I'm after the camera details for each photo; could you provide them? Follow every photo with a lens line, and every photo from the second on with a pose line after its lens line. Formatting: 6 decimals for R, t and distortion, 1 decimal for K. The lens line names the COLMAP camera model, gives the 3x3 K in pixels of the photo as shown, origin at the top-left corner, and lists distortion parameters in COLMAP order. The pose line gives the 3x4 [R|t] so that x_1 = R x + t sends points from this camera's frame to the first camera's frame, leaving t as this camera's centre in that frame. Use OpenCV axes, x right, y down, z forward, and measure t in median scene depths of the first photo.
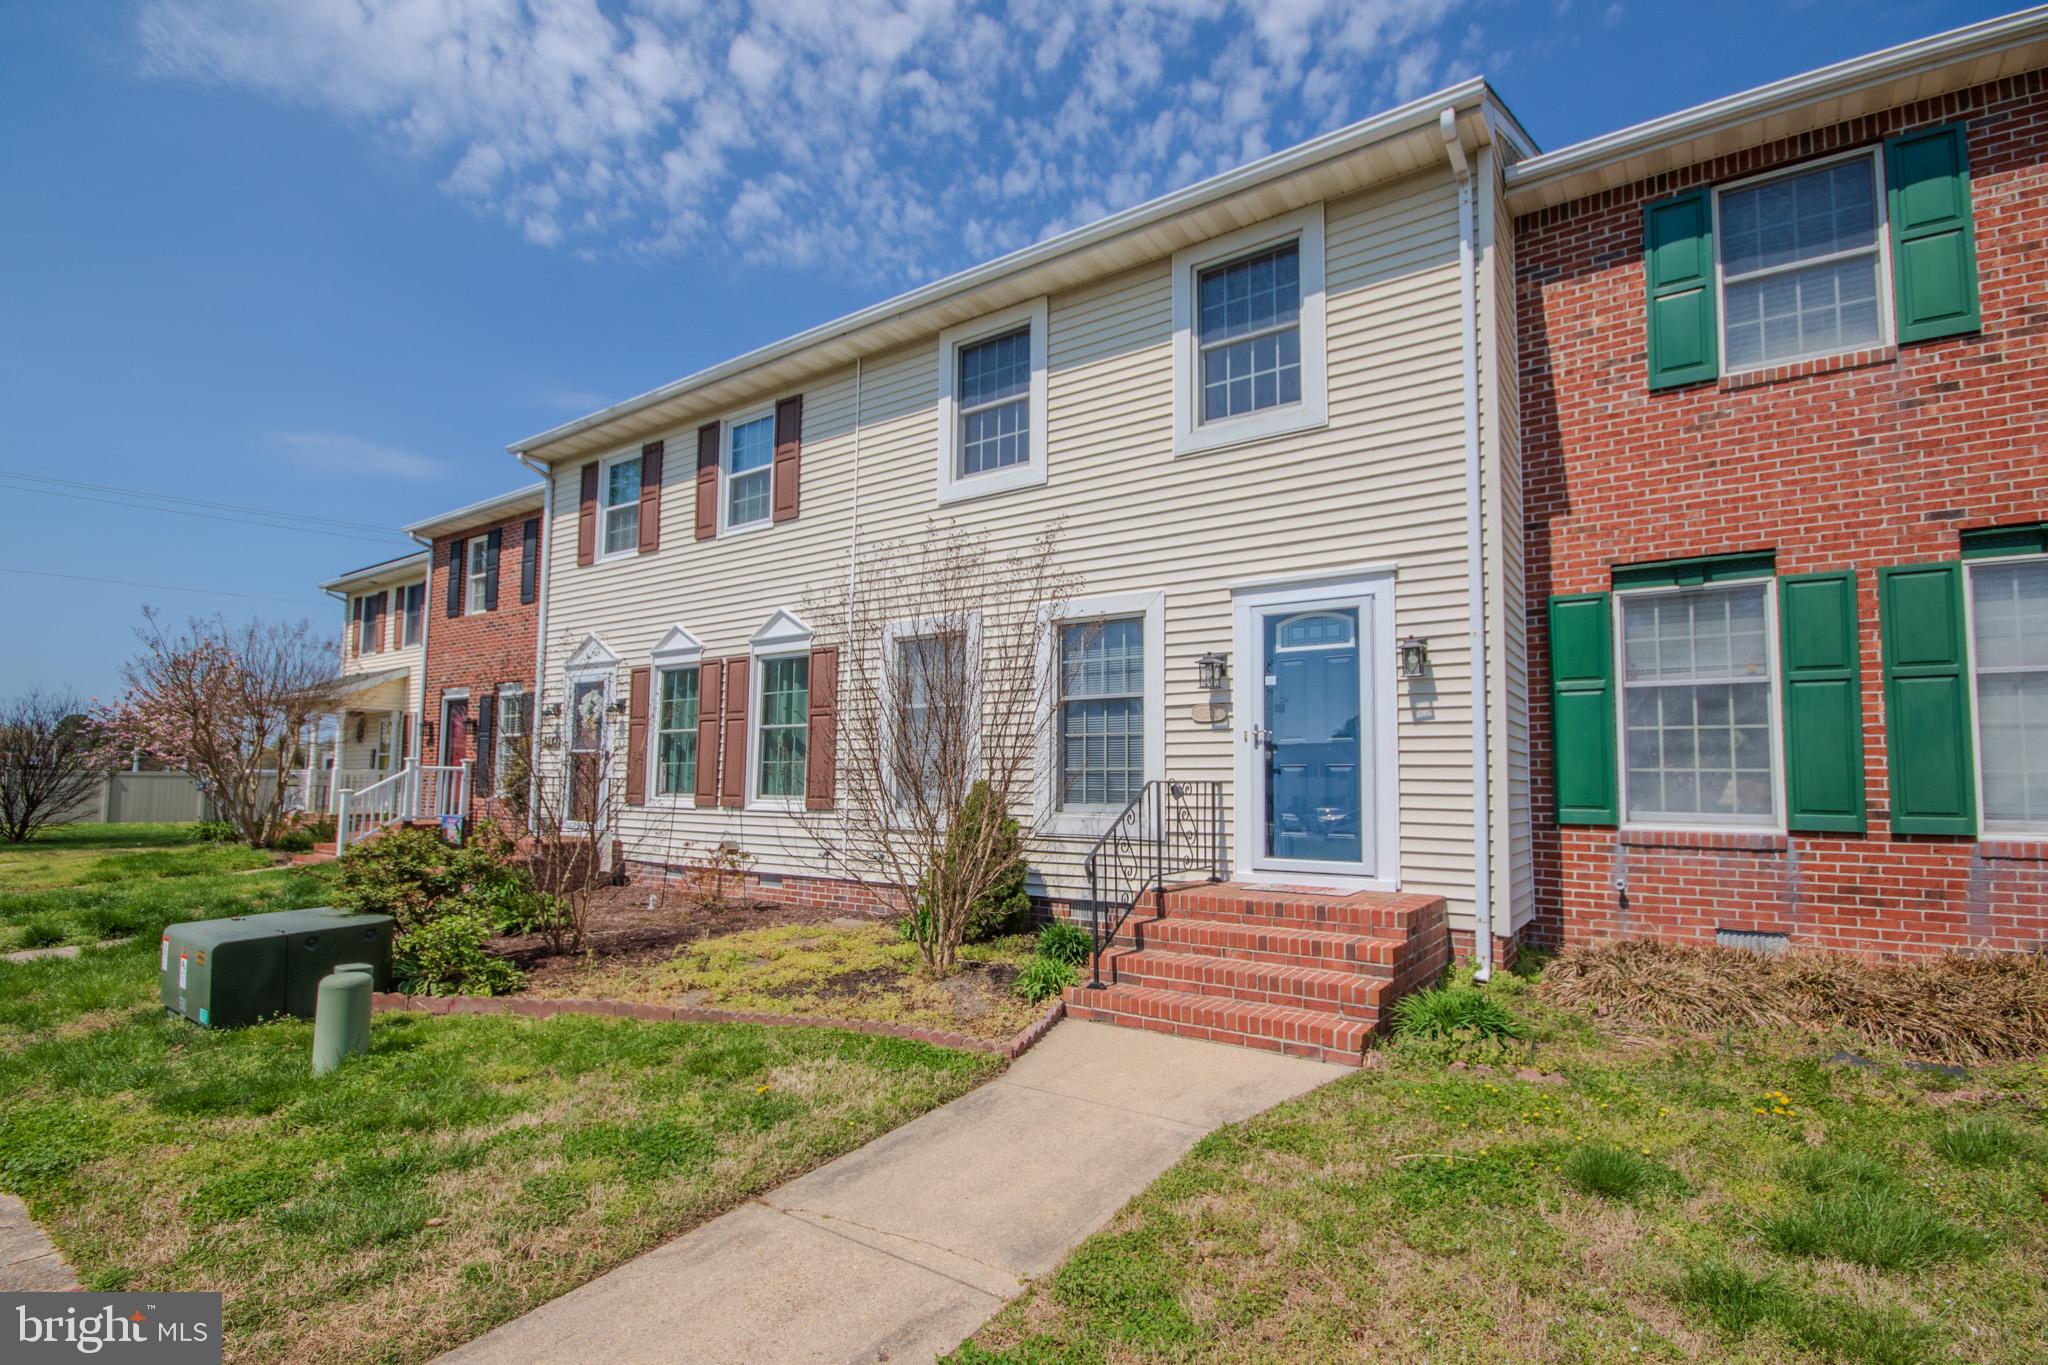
lens RADIAL K [[966.4, 0, 1034.9], [0, 966.4, 711.3], [0, 0, 1]] dist [0.014746, -0.014520]
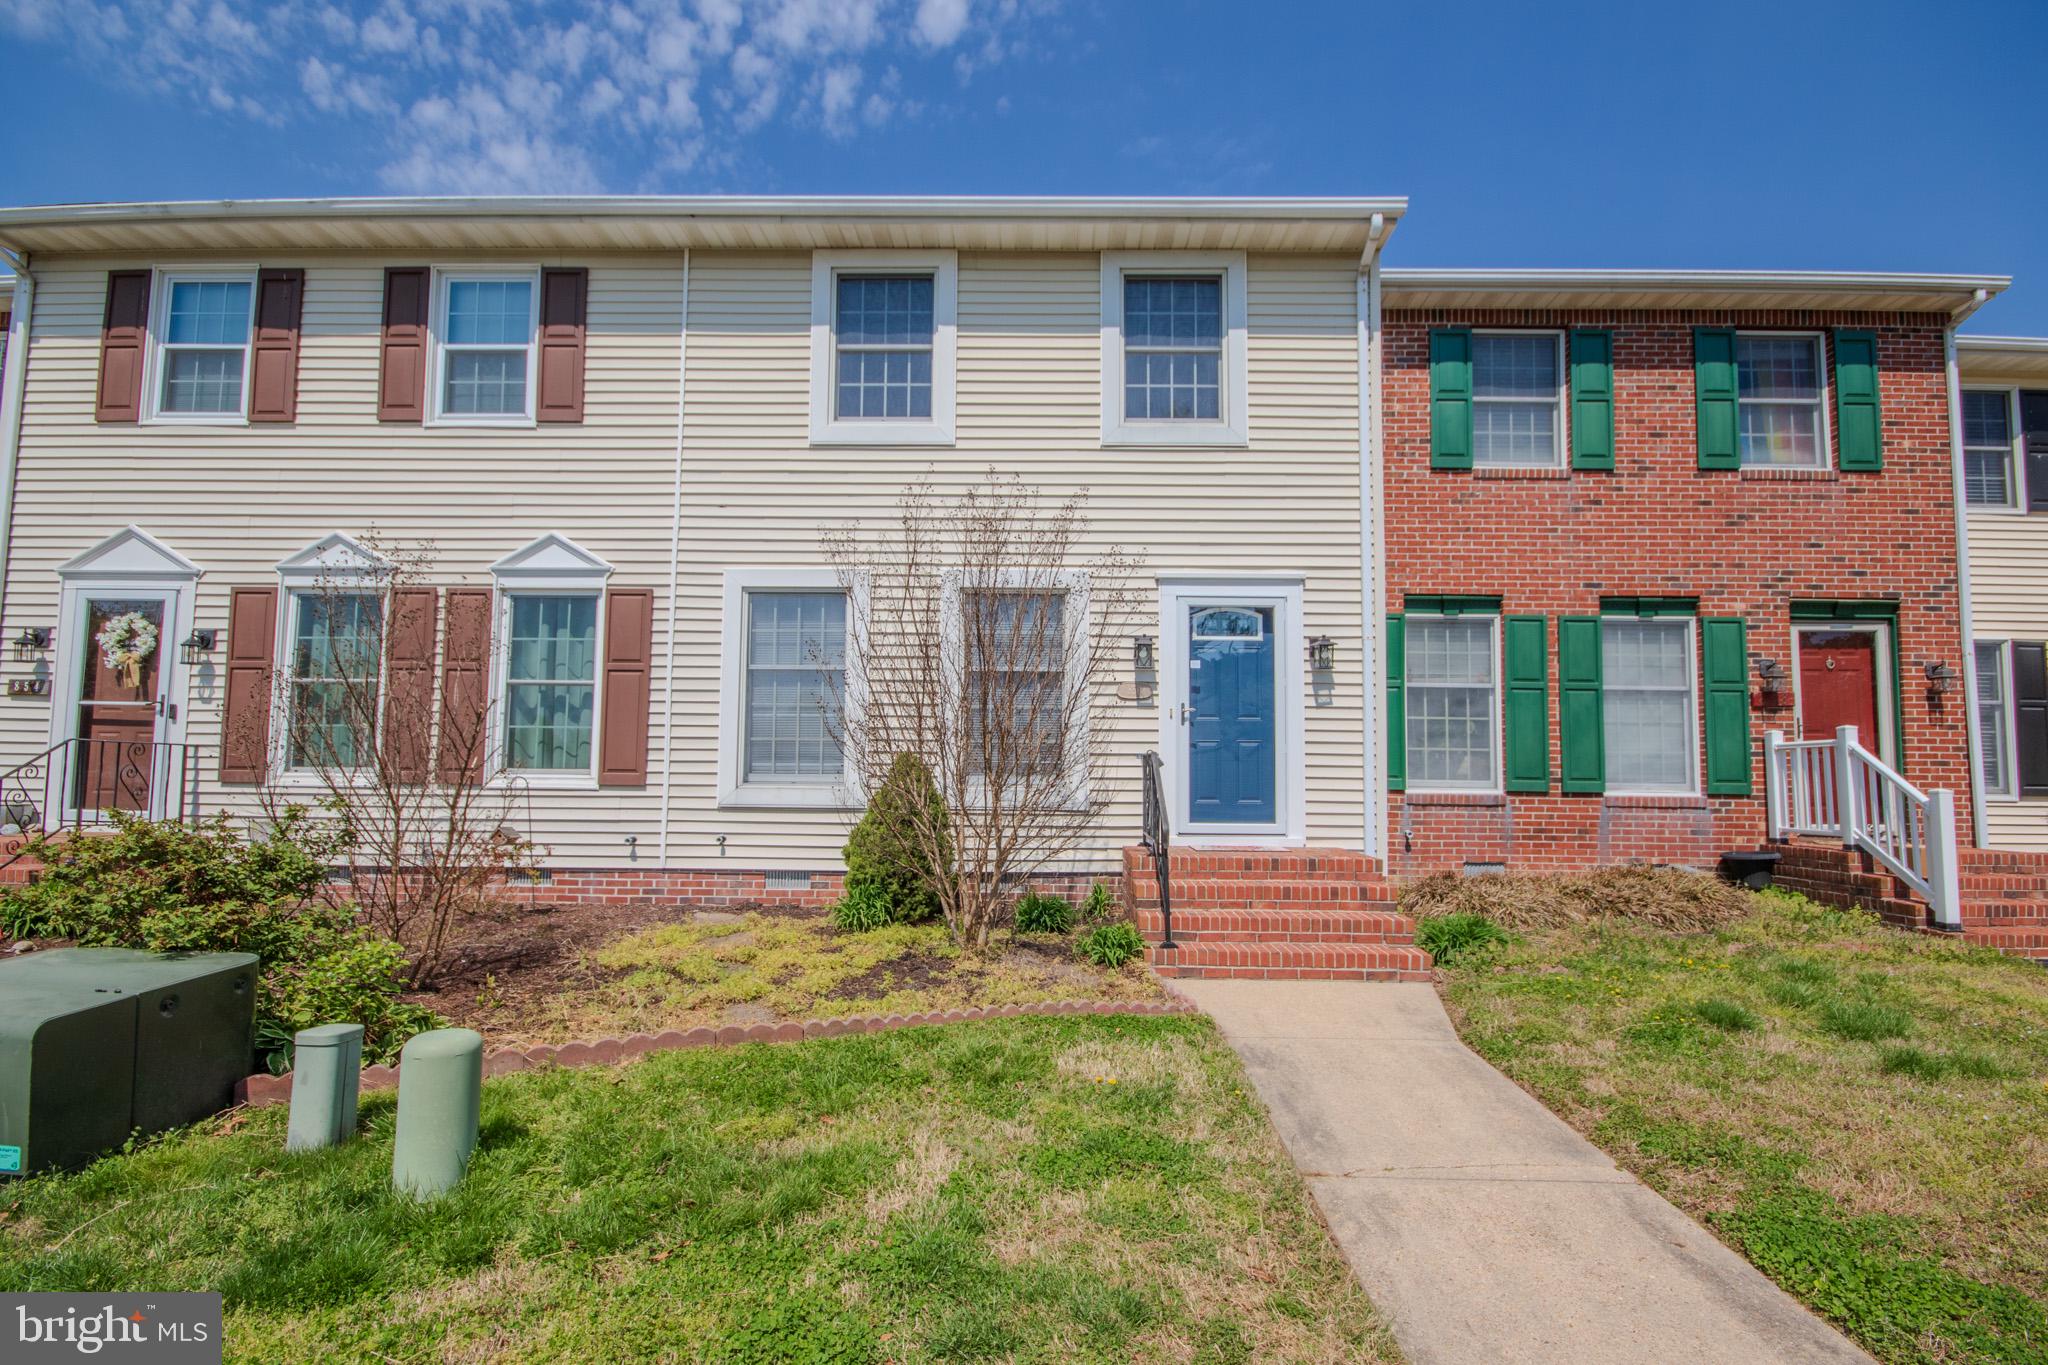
lens RADIAL K [[950.1, 0, 1034.8], [0, 950.1, 710.9], [0, 0, 1]] dist [0.015280, -0.014739]
pose [[0.829698, 0.036645, 0.557009, -0.538390], [-0.045717, 0.998952, 0.002377, 0.028632], [-0.556338, -0.027437, 0.830503, 0.194062]]
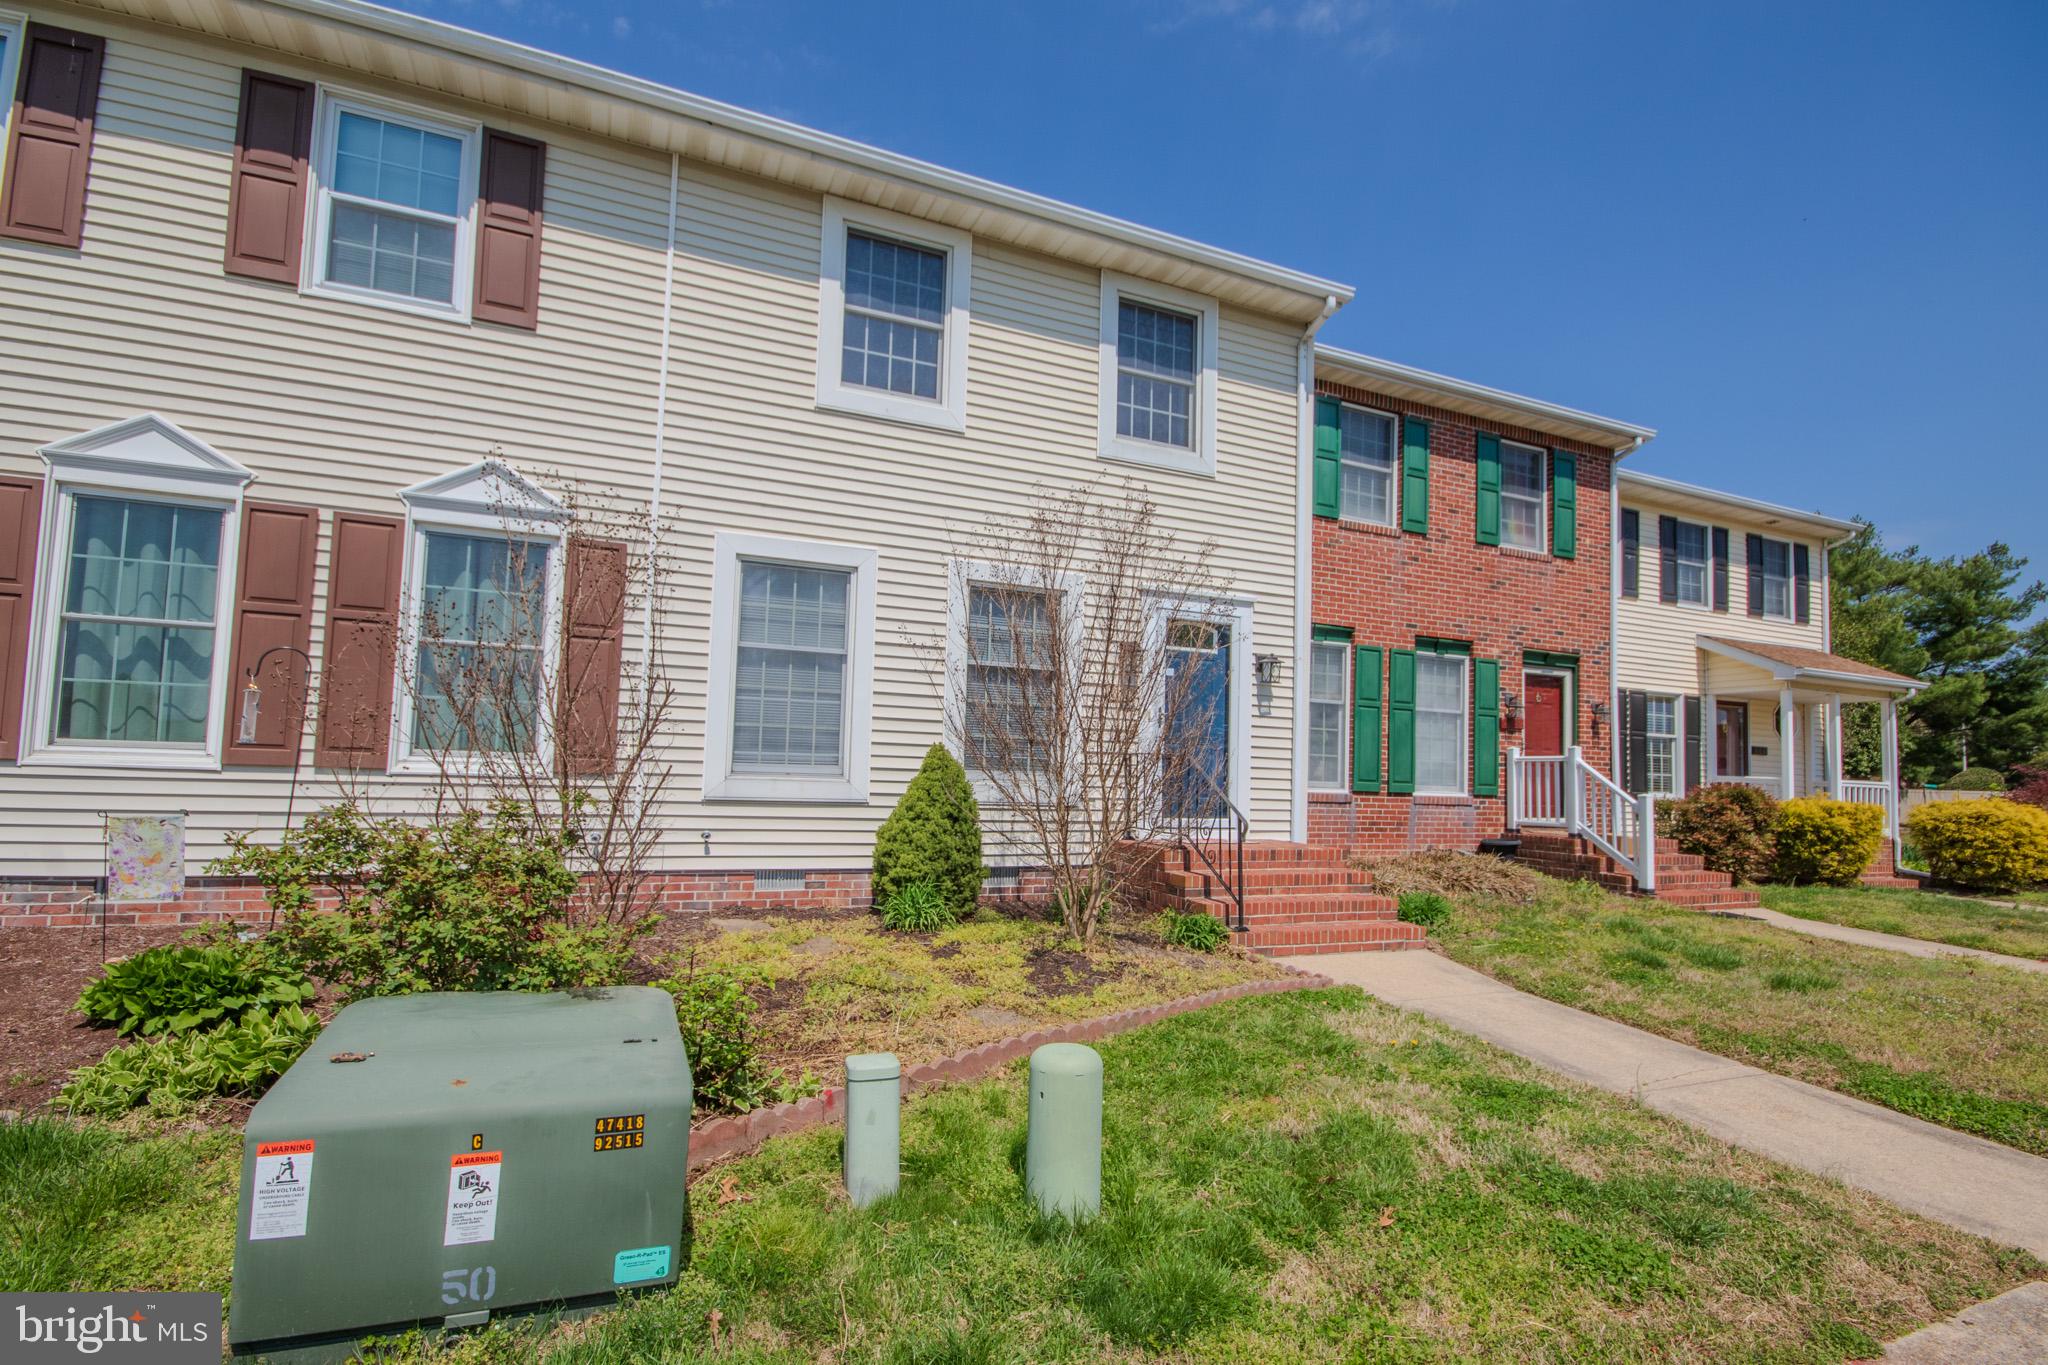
lens RADIAL K [[966.4, 0, 1034.9], [0, 966.4, 711.3], [0, 0, 1]] dist [0.014746, -0.014520]
pose [[0.524515, 0.060537, 0.849246, -0.903465], [-0.093409, 0.995539, -0.013274, 0.050813], [-0.846262, -0.072365, 0.527830, 0.514506]]
